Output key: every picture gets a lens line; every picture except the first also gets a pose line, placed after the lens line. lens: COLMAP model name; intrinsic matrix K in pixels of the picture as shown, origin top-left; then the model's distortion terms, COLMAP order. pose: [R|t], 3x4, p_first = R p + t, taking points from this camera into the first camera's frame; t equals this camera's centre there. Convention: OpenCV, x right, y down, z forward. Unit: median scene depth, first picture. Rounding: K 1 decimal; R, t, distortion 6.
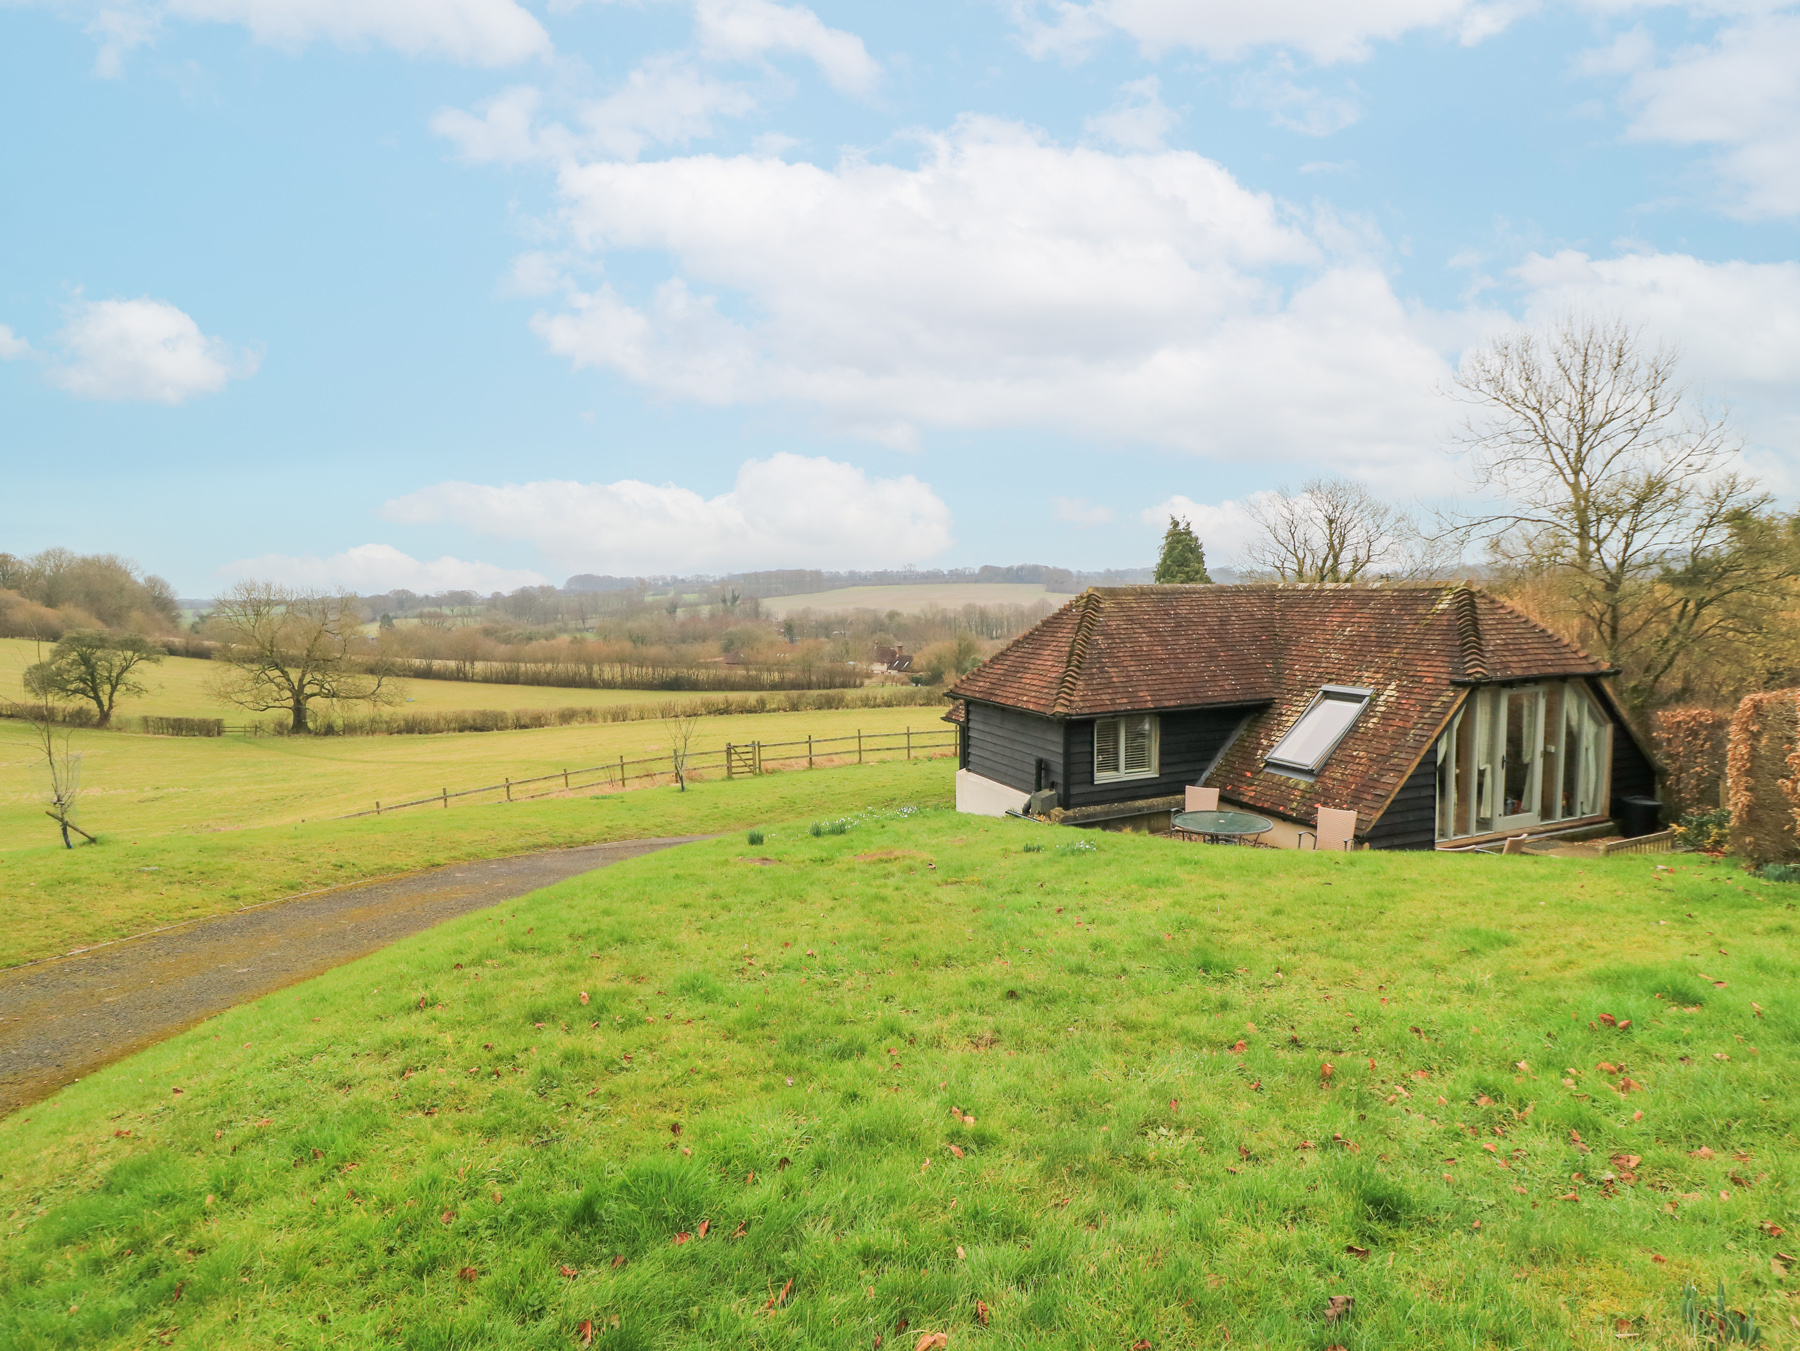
lens RADIAL K [[959.1, 0, 900.0], [0, 959.1, 675.5], [0, 0, 1]] dist [0.017079, -0.018521]
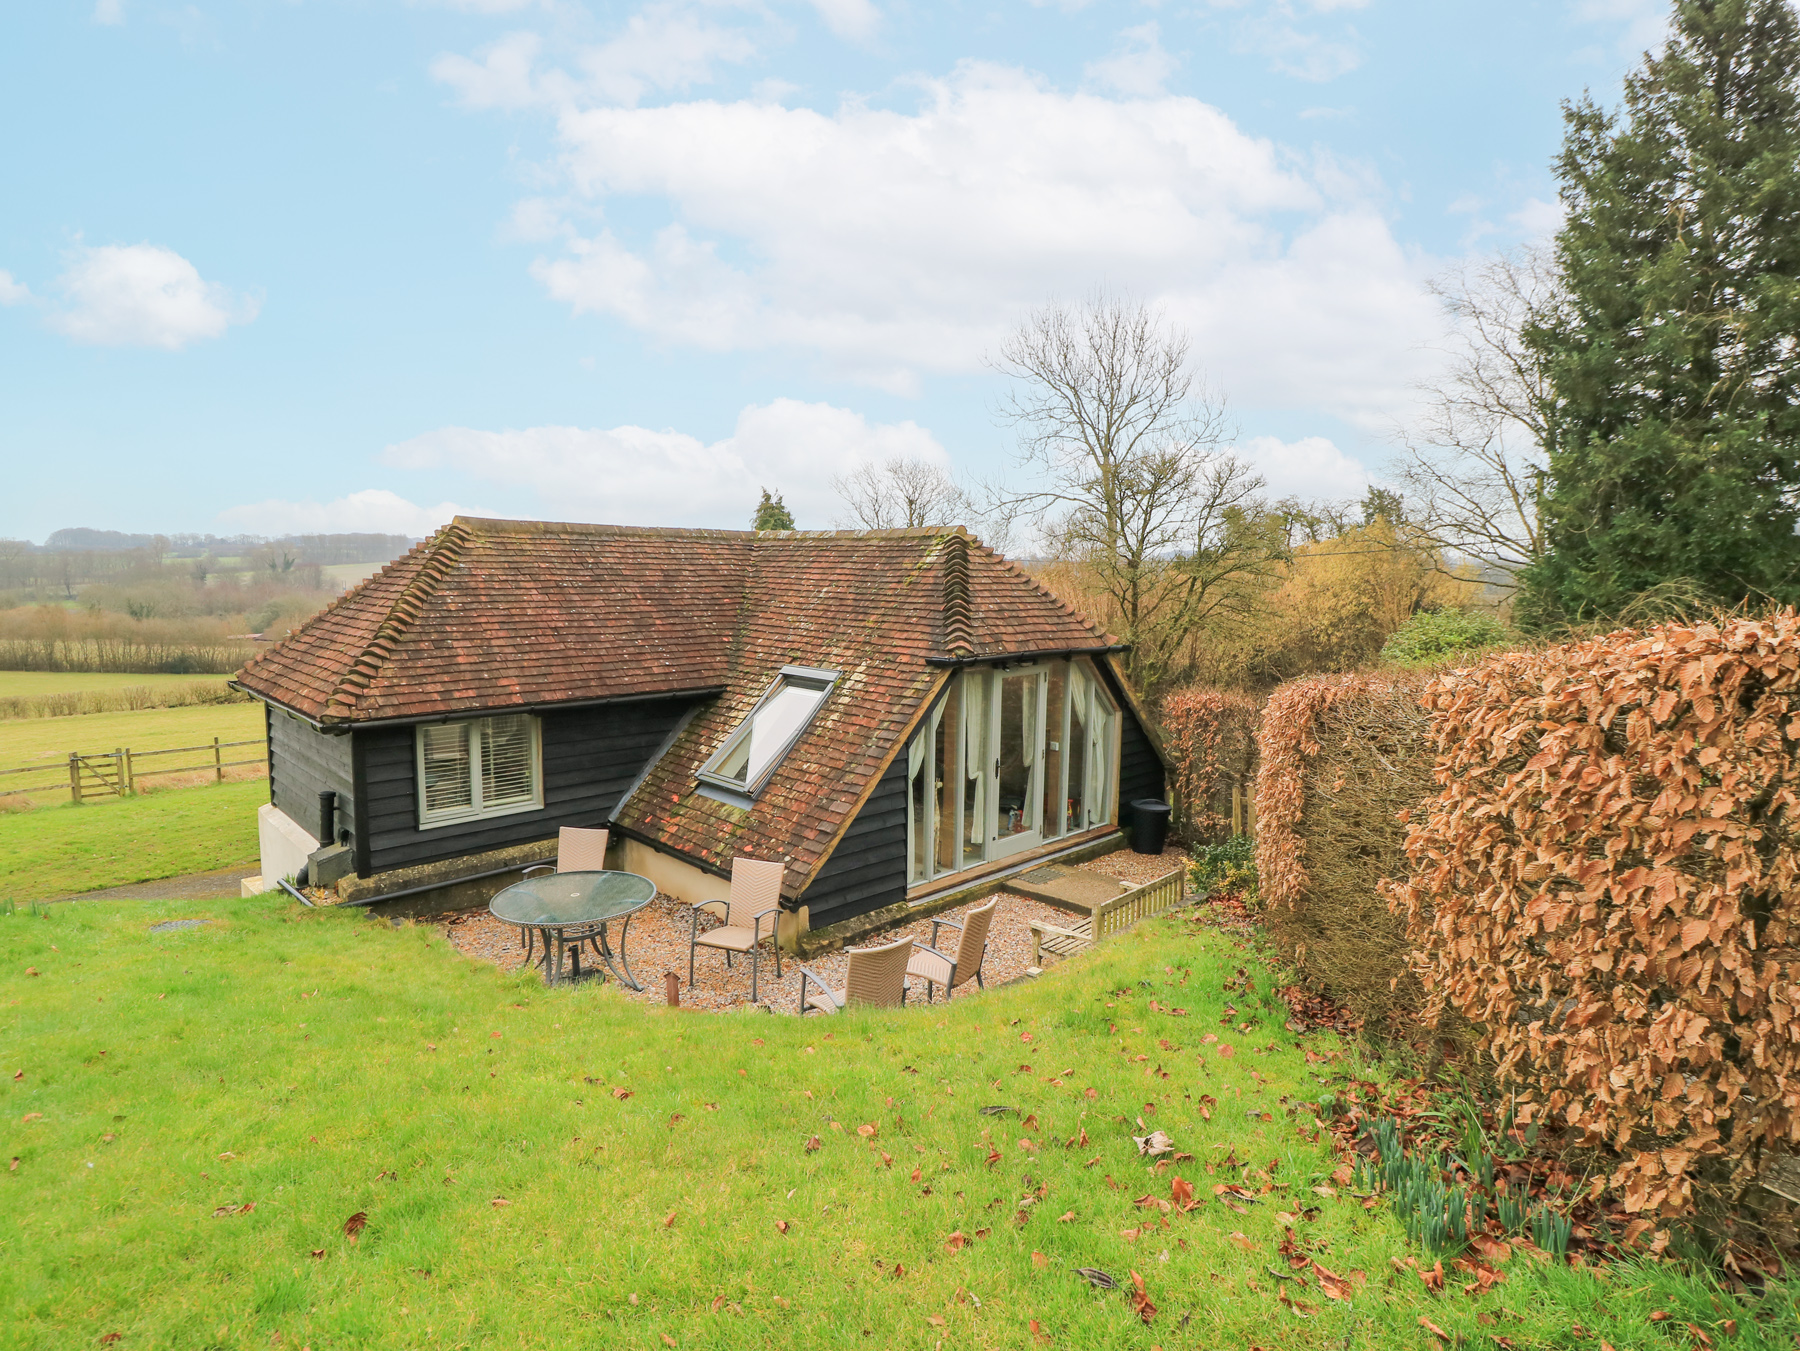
lens RADIAL K [[959.1, 0, 900.0], [0, 959.1, 675.5], [0, 0, 1]] dist [0.017079, -0.018521]
pose [[0.924352, -0.011211, 0.381376, 0.248169], [0.002546, 0.999727, 0.023219, 0.000654], [-0.381532, -0.020491, 0.924129, 0.310264]]
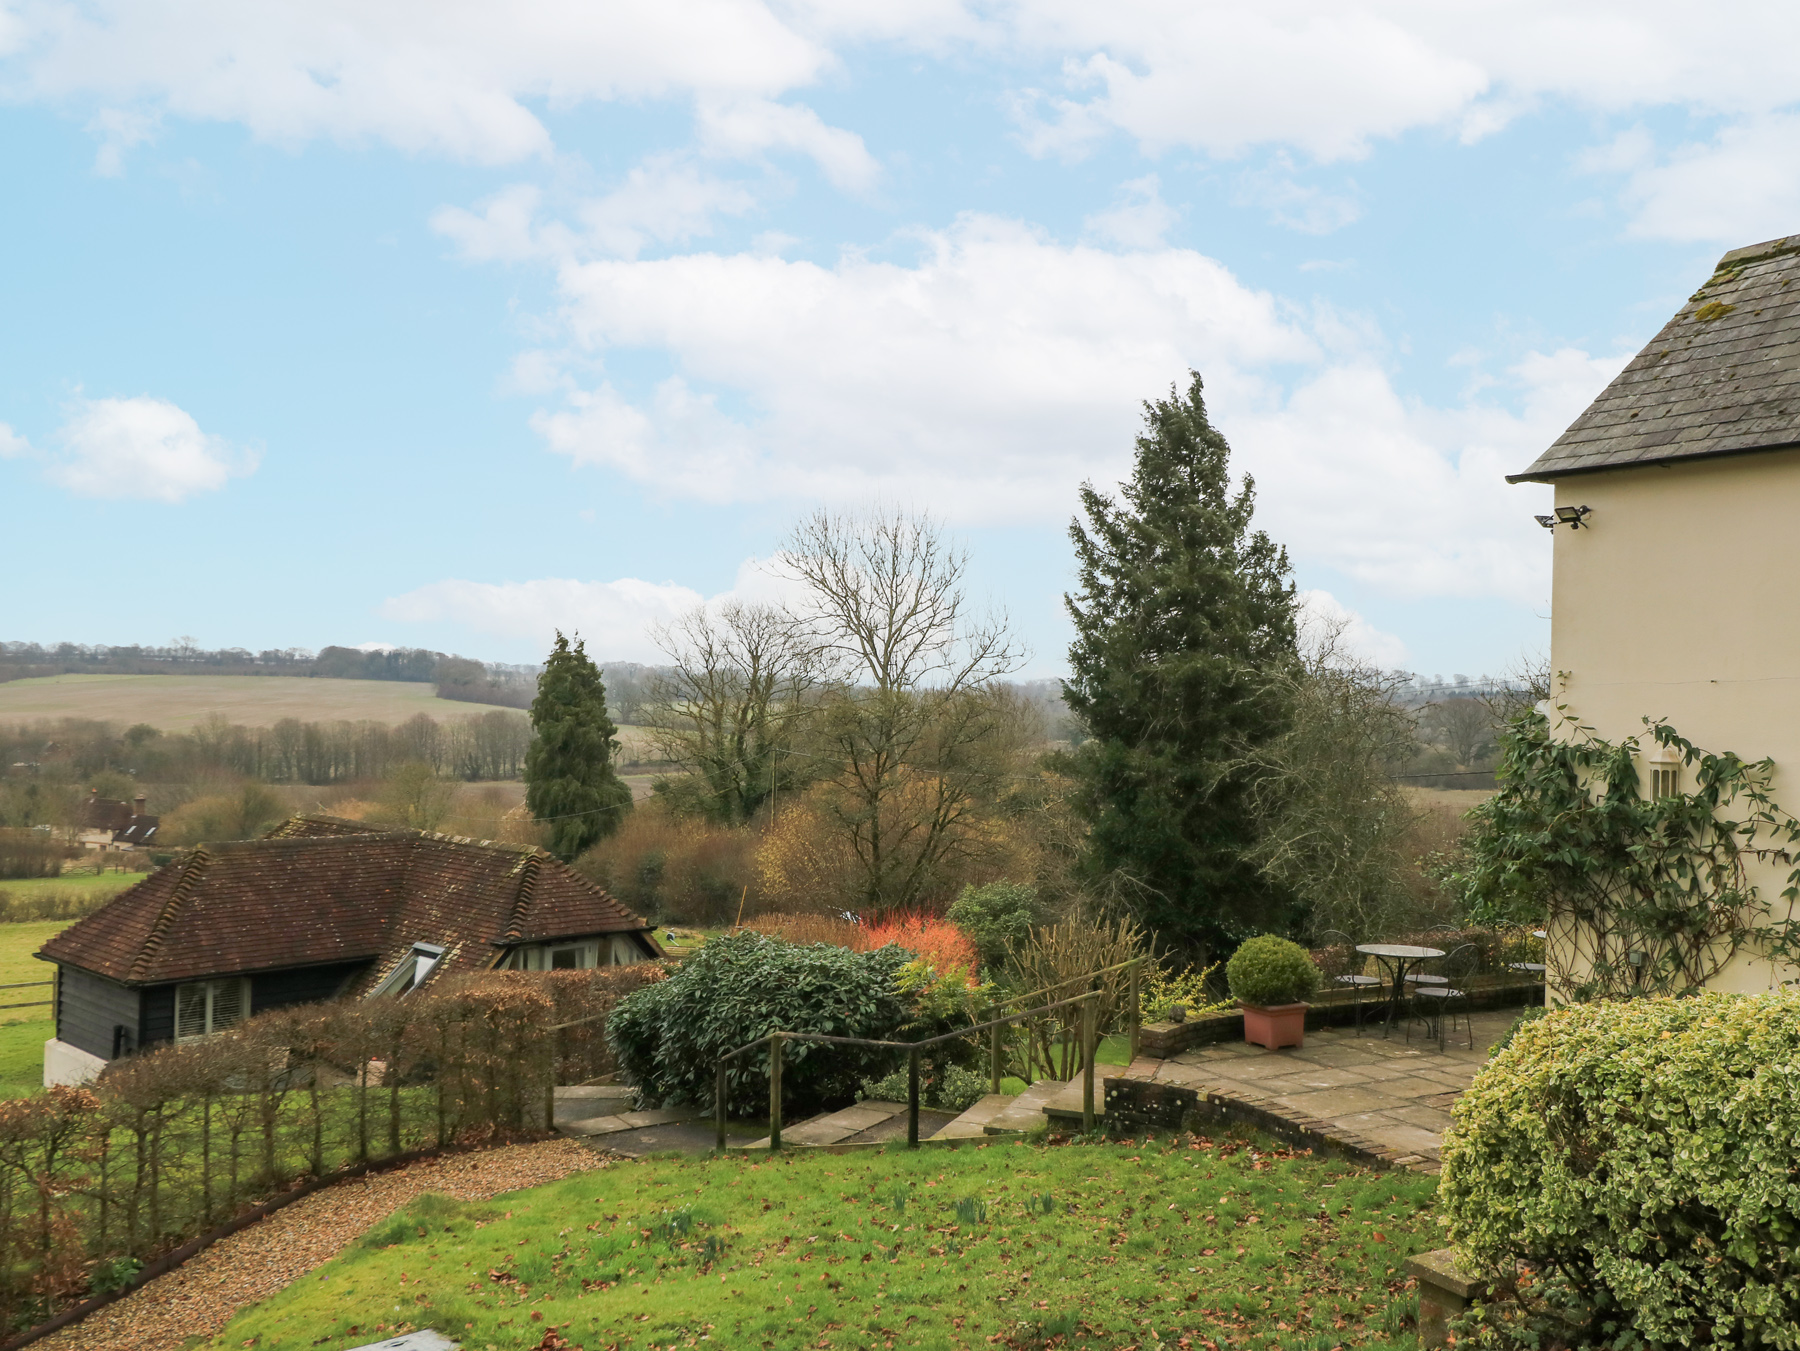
lens RADIAL K [[1593.4, 0, 900.0], [0, 1593.4, 675.5], [0, 0, 1]] dist [0.007934, 0.002512]
pose [[0.906587, 0.042226, 0.419900, 0.169750], [0.001705, 0.994607, -0.103700, -0.100504], [-0.422015, 0.094729, 0.901626, -0.859531]]
